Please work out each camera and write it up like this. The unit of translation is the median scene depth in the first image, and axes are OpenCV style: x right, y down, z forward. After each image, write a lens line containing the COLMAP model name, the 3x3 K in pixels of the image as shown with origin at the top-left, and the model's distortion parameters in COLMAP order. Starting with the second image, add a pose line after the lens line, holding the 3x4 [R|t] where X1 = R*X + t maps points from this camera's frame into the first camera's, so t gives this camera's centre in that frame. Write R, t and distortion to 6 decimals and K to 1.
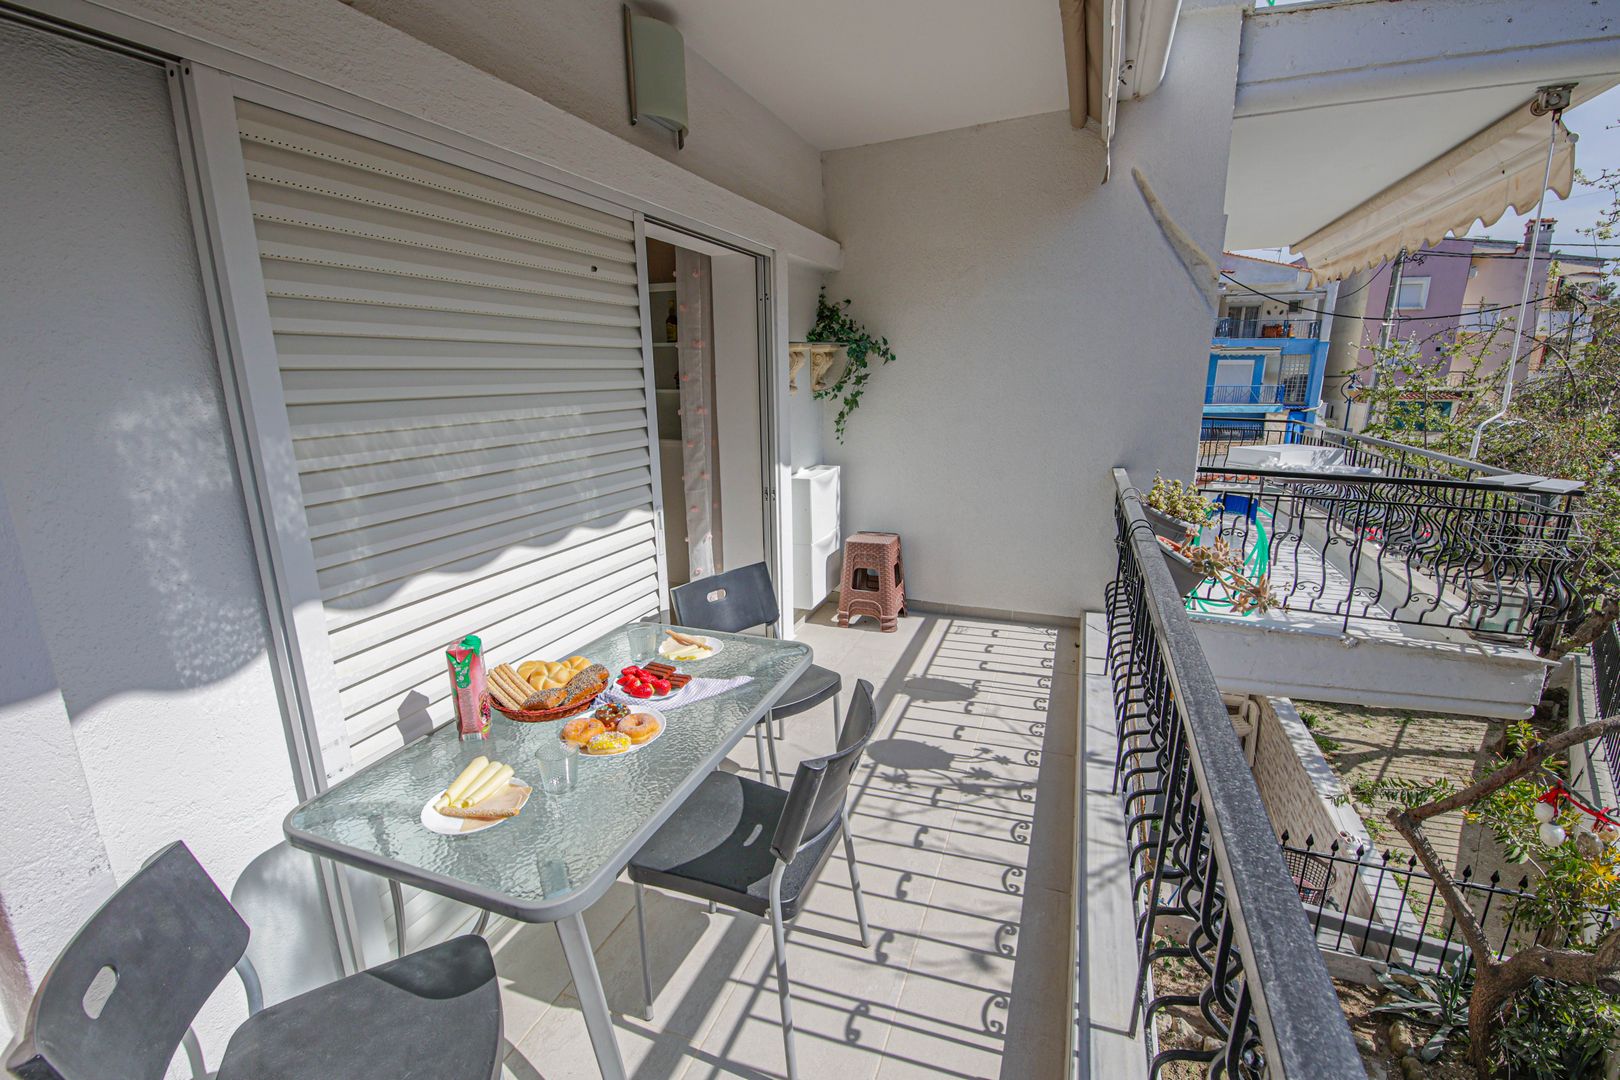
lens RADIAL K [[711.1, 0, 818.1], [0, 711.1, 556.9], [0, 0, 1]] dist [-0.006190, -0.008961]
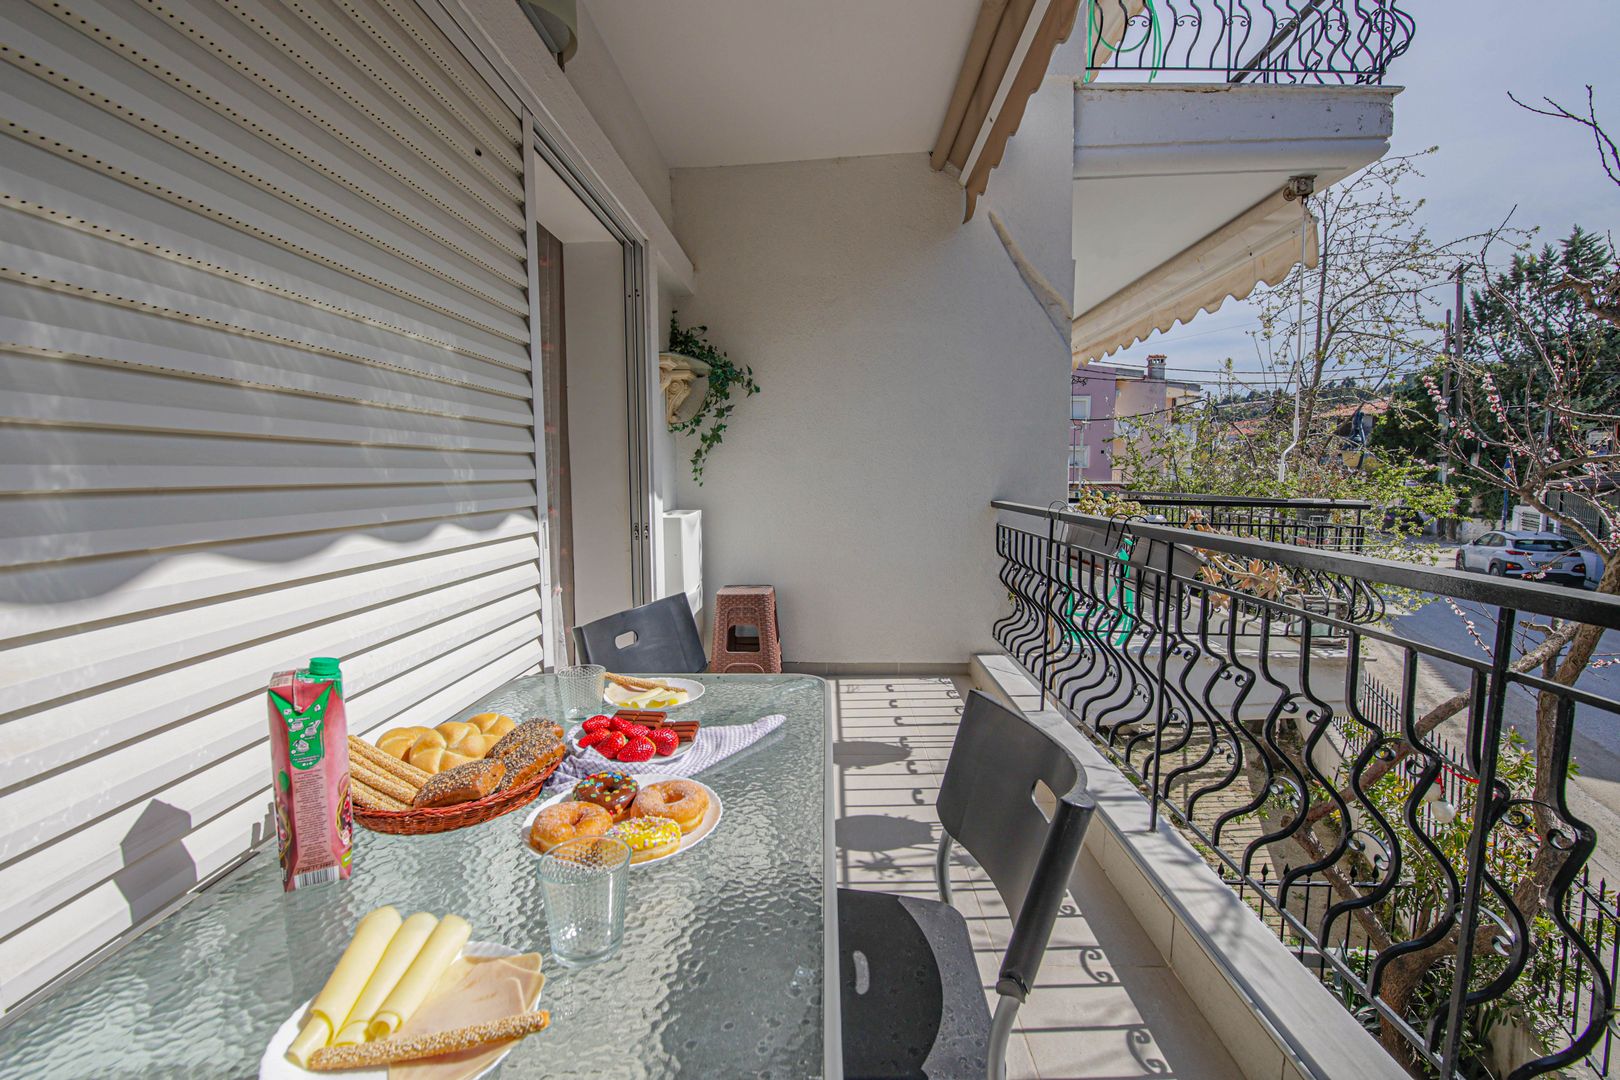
lens RADIAL K [[711.1, 0, 817.3], [0, 711.1, 538.4], [0, 0, 1]] dist [-0.006190, -0.008961]
pose [[0.943858, -0.027370, 0.329216, -0.184393], [0.081759, 0.984913, -0.152520, 0.074637], [-0.320074, 0.170873, 0.931856, 0.241103]]
